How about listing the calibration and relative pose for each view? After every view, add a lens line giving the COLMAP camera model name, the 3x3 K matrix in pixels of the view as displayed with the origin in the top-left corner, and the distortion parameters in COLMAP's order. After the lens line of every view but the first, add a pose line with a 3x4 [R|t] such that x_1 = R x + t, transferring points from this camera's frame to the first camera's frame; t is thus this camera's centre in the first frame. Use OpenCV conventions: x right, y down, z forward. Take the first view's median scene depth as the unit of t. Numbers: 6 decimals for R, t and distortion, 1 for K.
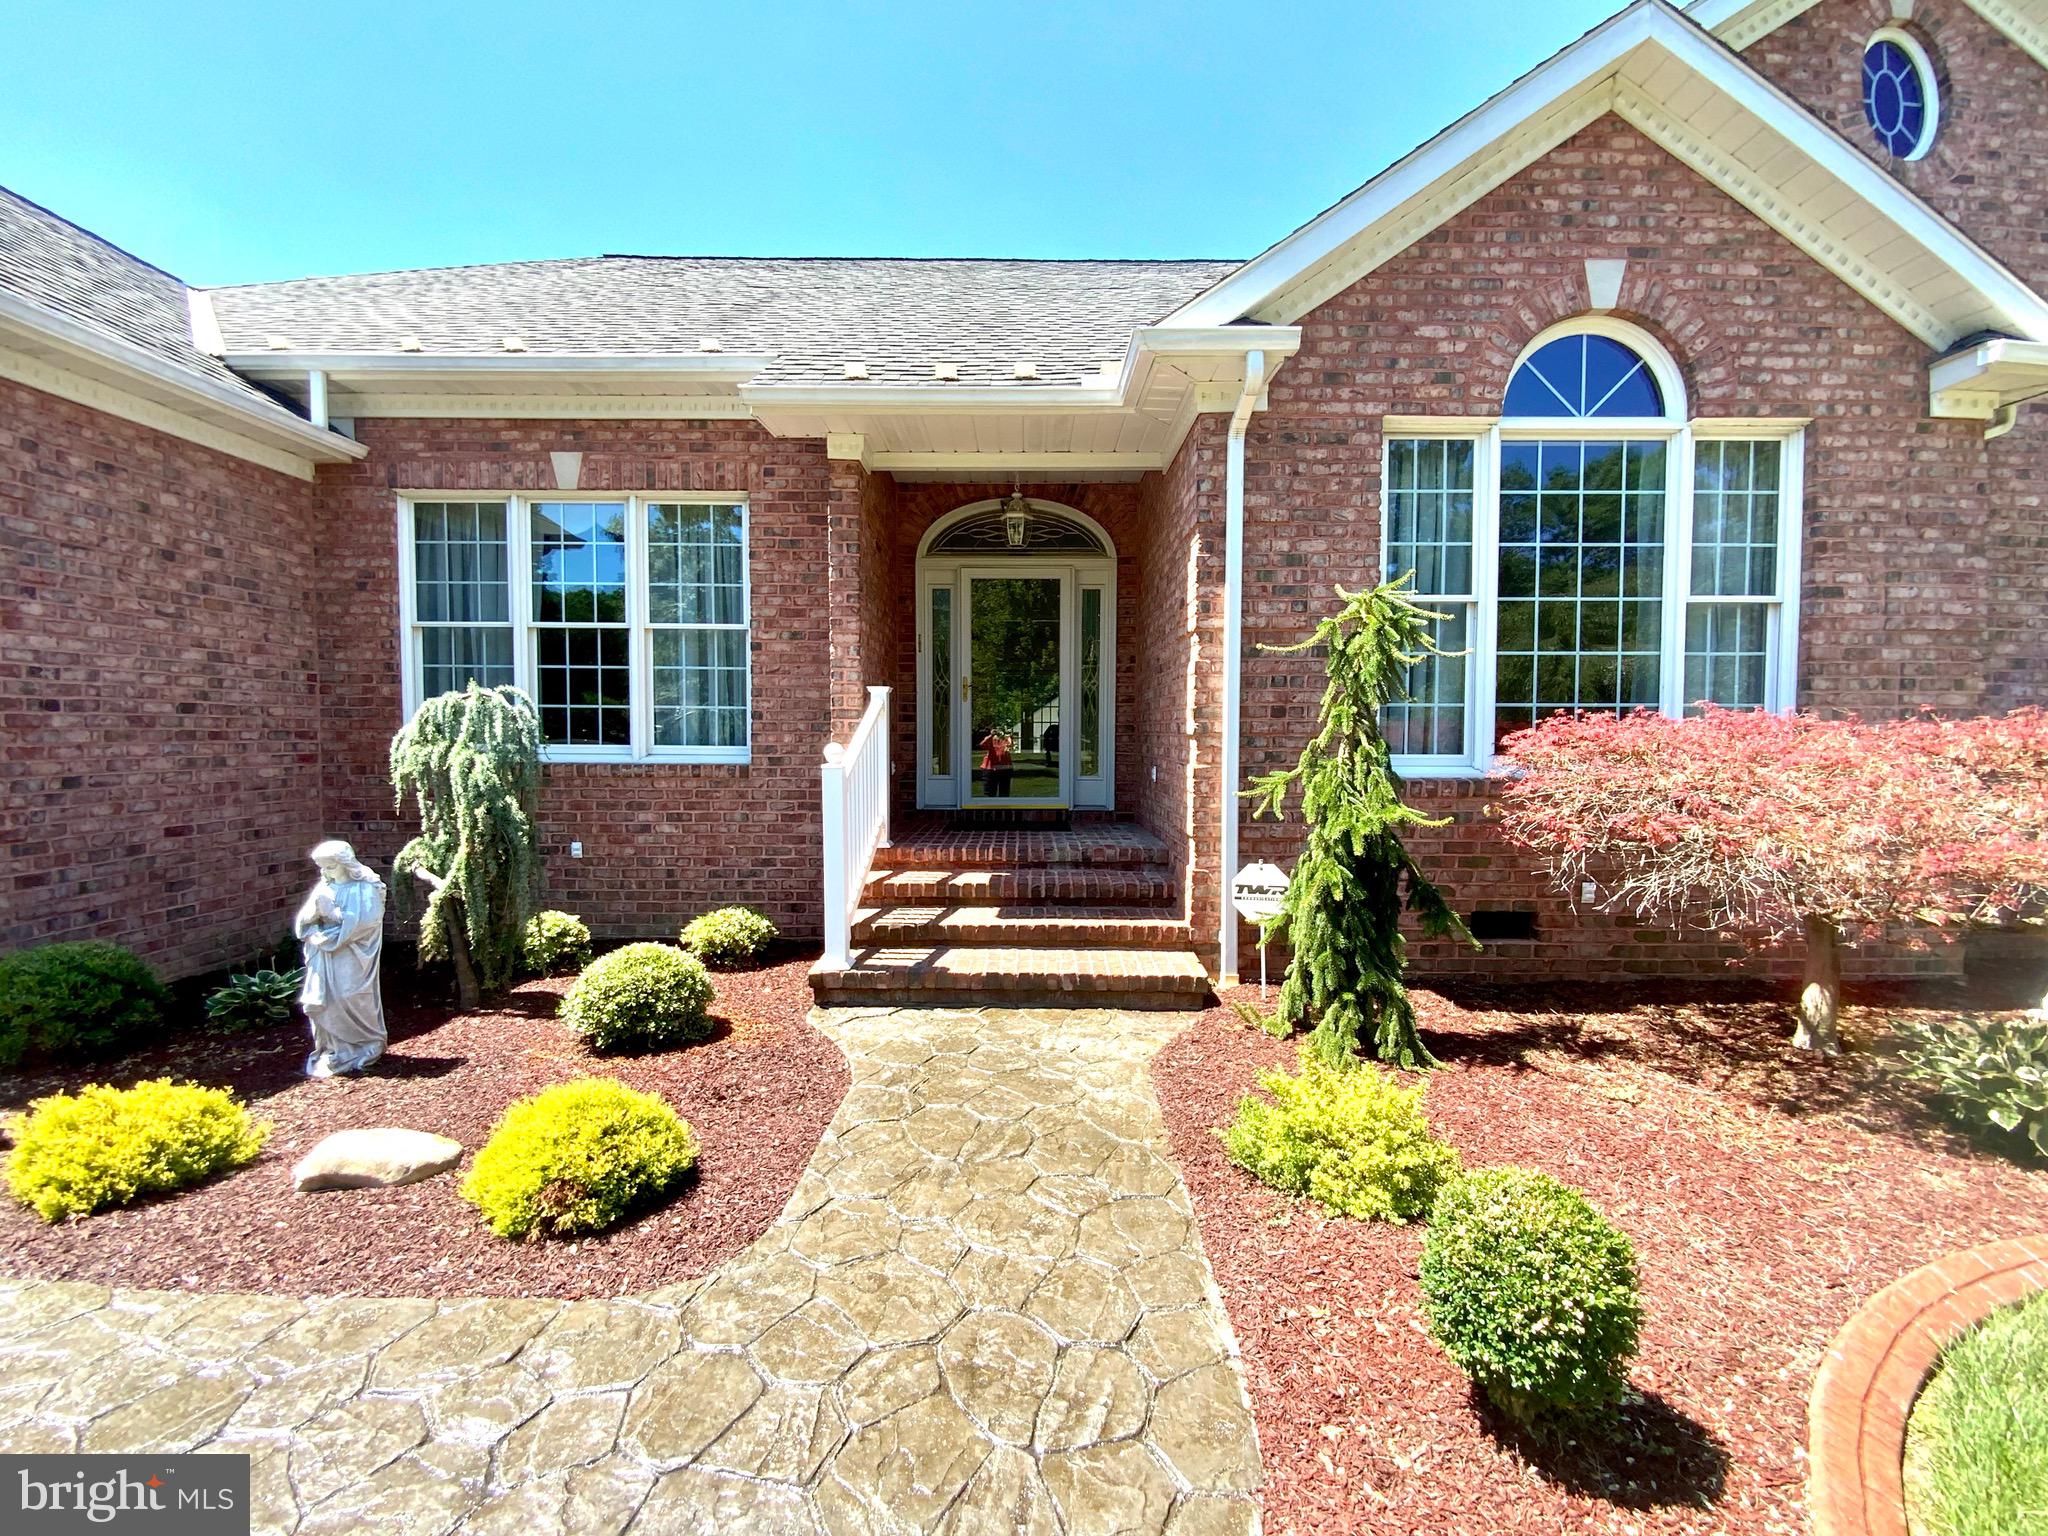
lens RADIAL K [[833.9, 0, 1026.7], [0, 833.9, 769.5], [0, 0, 1]] dist [0.014189, -0.015261]
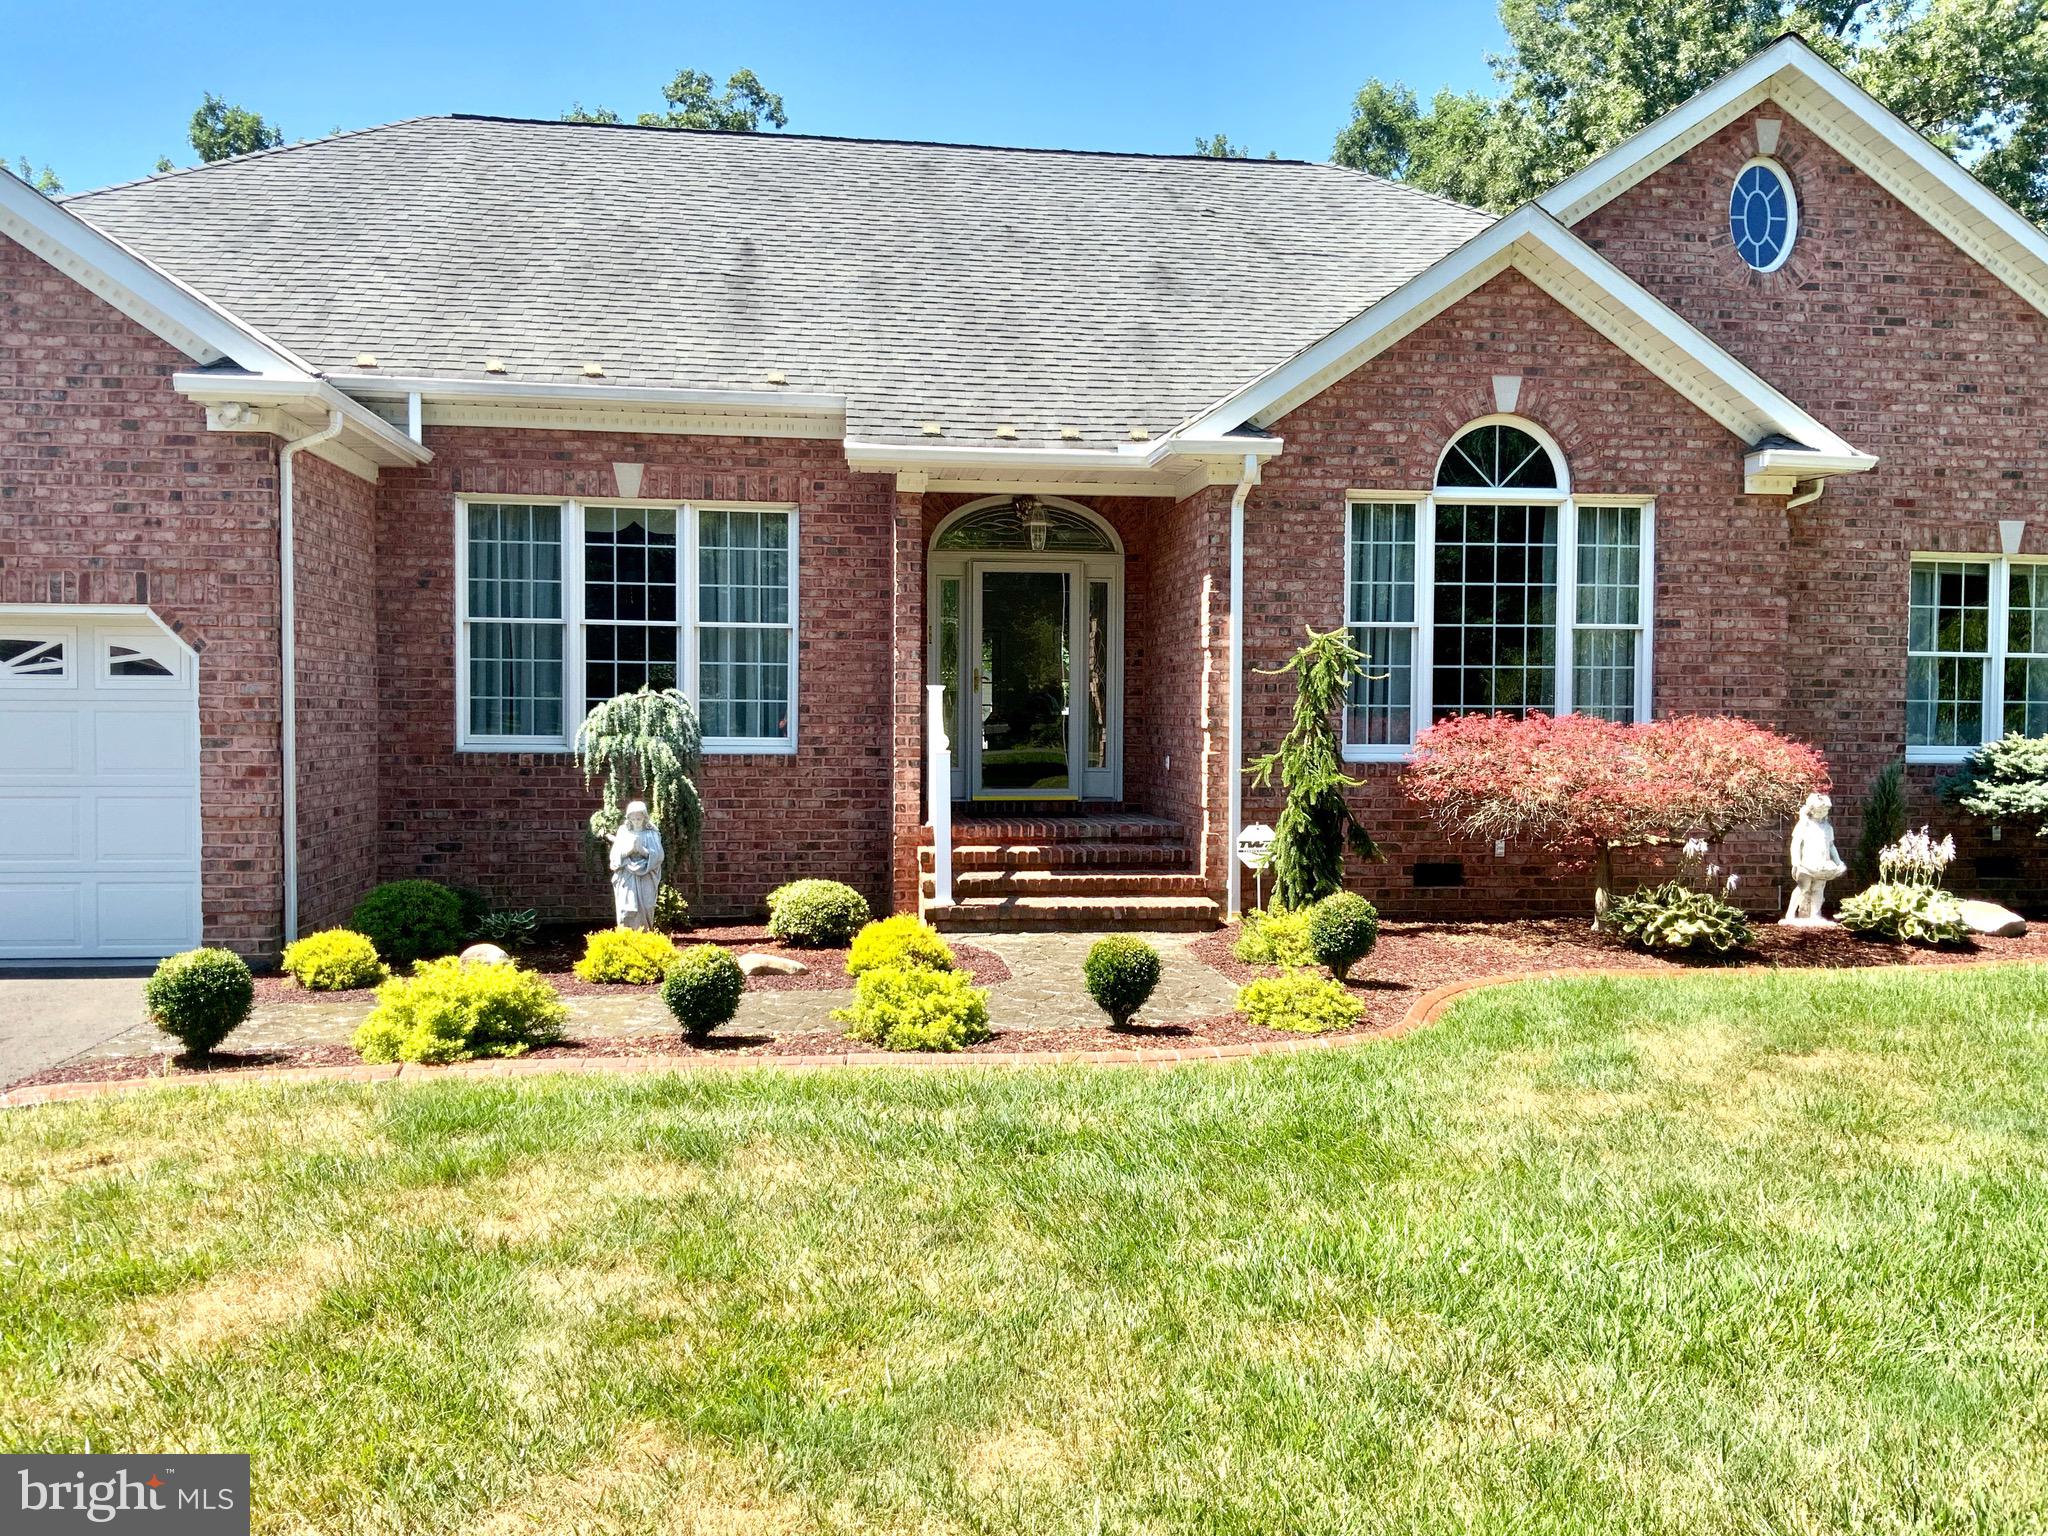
lens RADIAL K [[1707.2, 0, 1033.6], [0, 1707.2, 776.6], [0, 0, 1]] dist [0.043617, -0.106027]
pose [[0.992456, -0.001359, 0.122596, -0.377309], [0.002438, 0.999960, -0.008655, 0.052781], [-0.122579, 0.008889, 0.992419, -1.535950]]
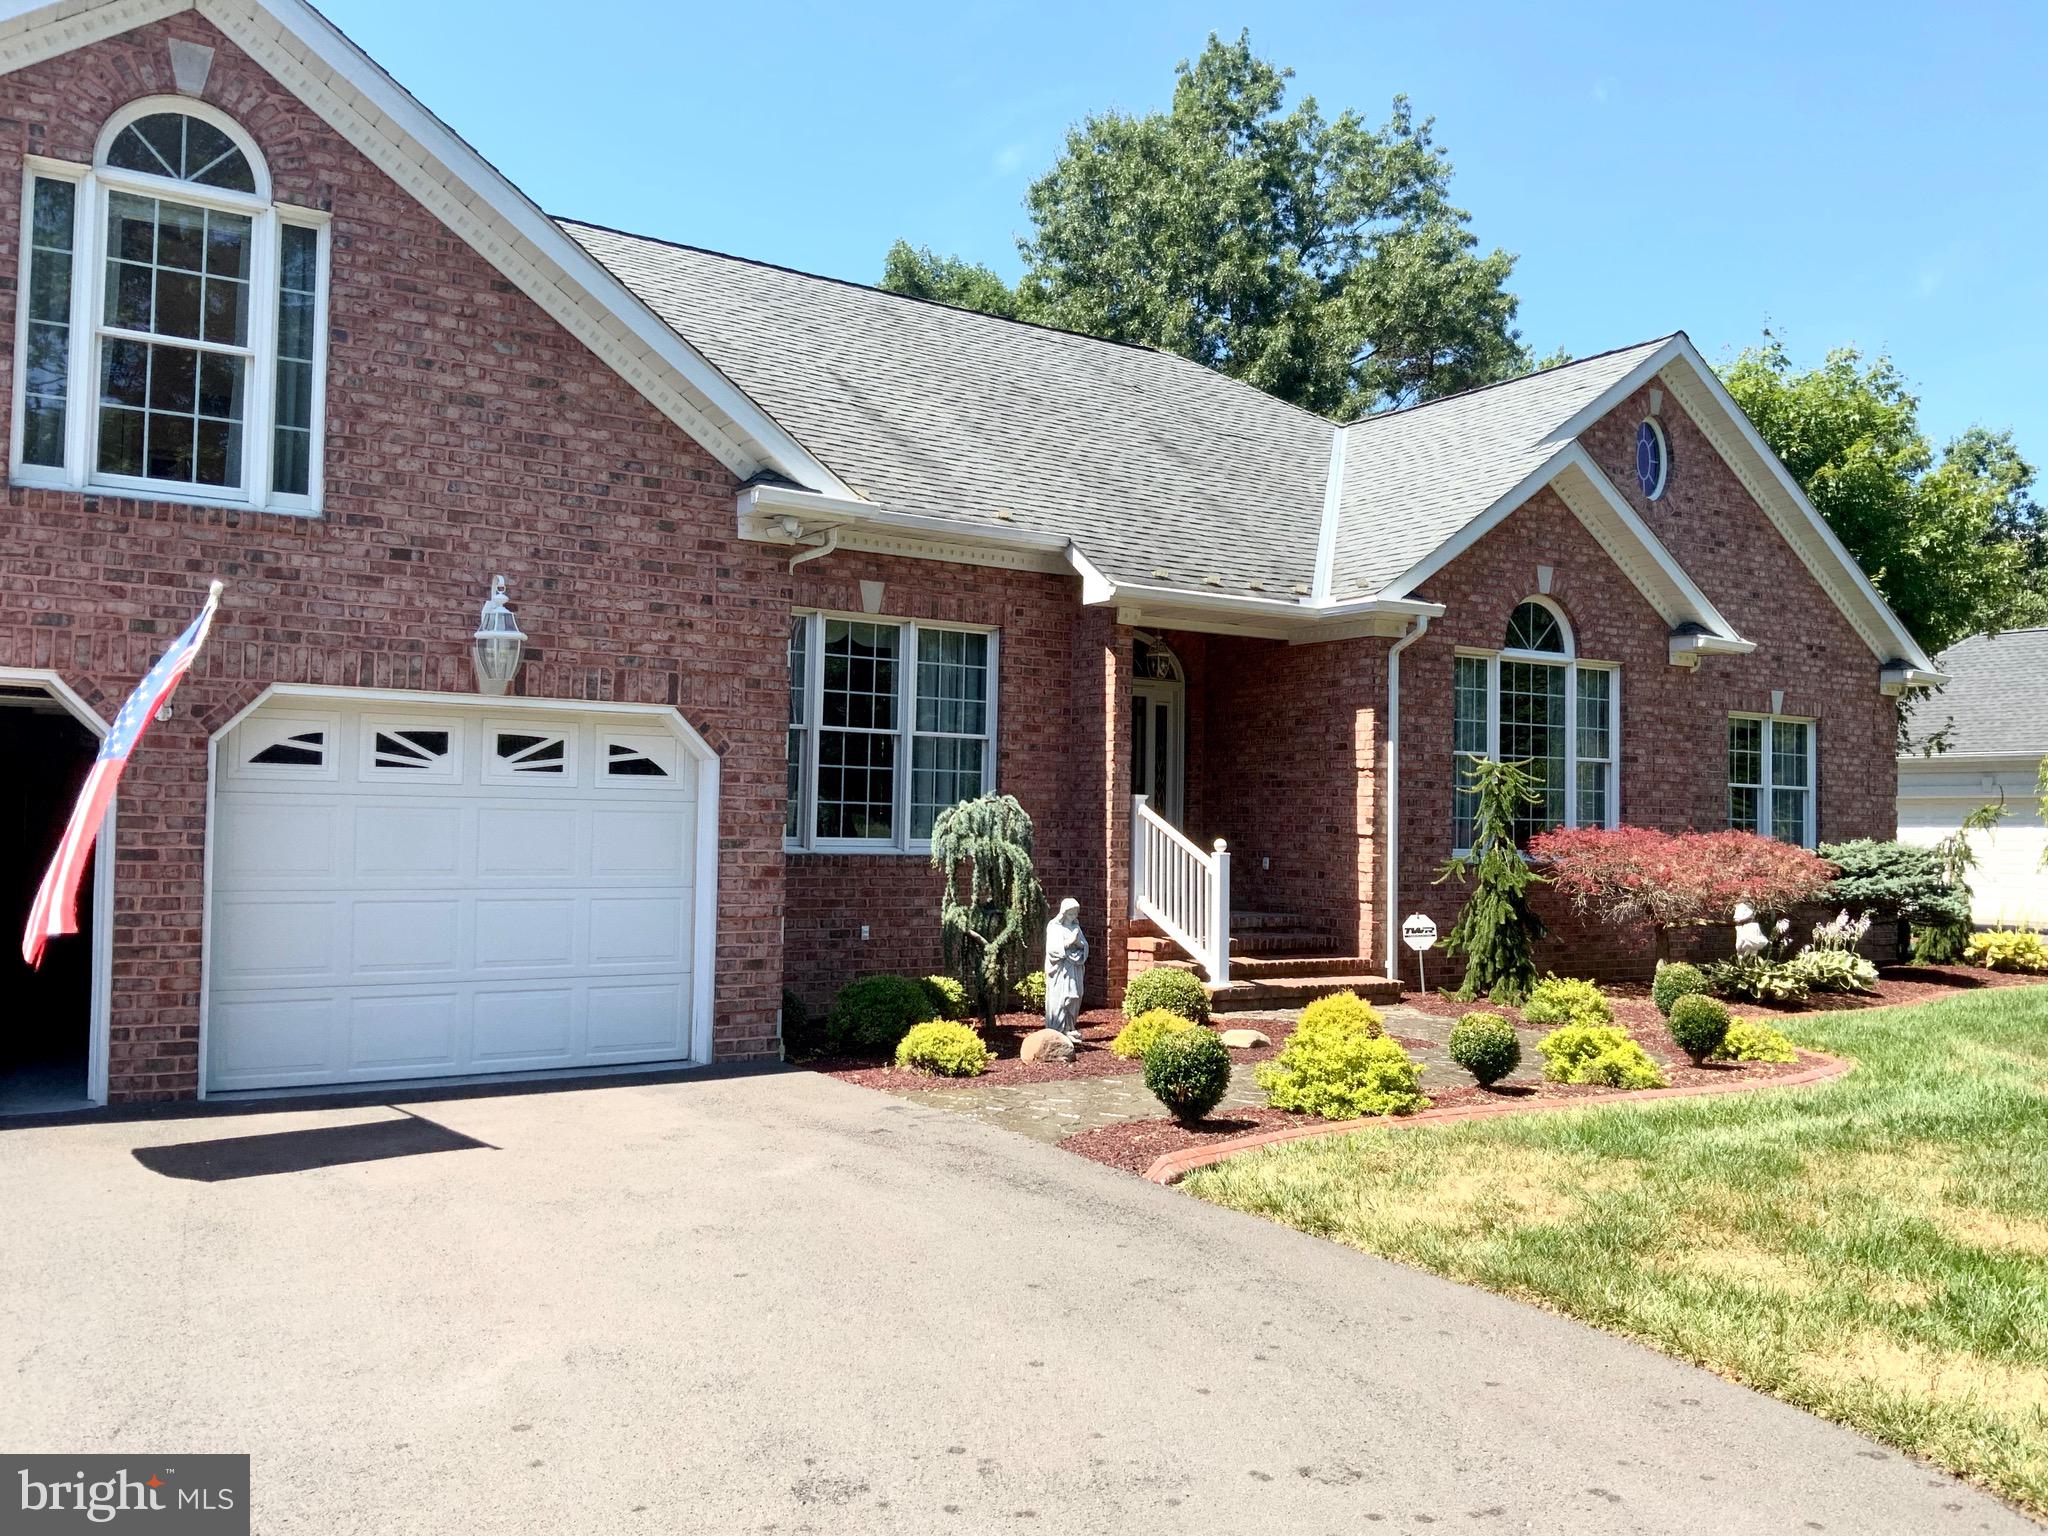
lens RADIAL K [[1707.2, 0, 1012.1], [0, 1707.2, 777.3], [0, 0, 1]] dist [0.043617, -0.106027]
pose [[0.840504, 0.027413, 0.541112, -2.034310], [0.007941, 0.997989, -0.062894, 0.044316], [-0.541748, 0.057160, 0.838595, -1.290152]]
